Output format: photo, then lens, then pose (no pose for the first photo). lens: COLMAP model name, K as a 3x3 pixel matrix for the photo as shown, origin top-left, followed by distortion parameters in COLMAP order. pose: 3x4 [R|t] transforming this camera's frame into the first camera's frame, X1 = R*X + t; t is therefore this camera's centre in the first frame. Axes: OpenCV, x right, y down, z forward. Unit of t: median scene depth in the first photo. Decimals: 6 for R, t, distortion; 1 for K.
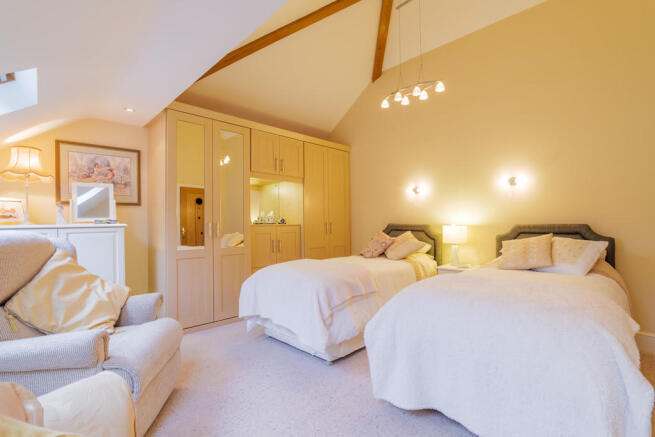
lens RADIAL K [[302.2, 0, 327.5], [0, 302.2, 218.5], [0, 0, 1]] dist [-0.026746, 0.007558]
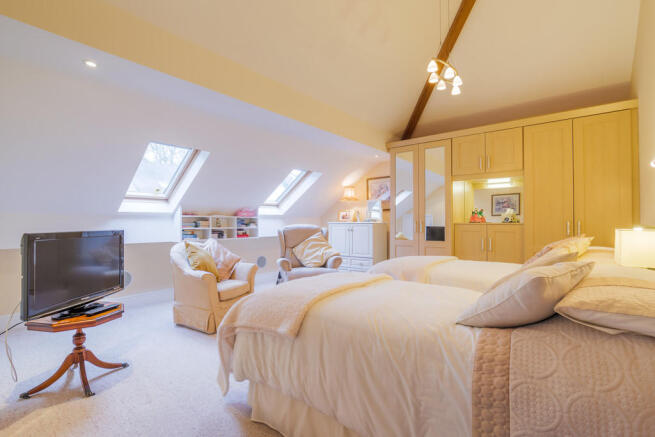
lens RADIAL K [[302.2, 0, 327.5], [0, 302.2, 218.5], [0, 0, 1]] dist [-0.026746, 0.007558]
pose [[0.115281, -0.019953, -0.993132, 0.794691], [-0.000662, 0.999796, -0.020164, 0.024268], [0.993333, 0.002982, 0.115245, 0.410452]]
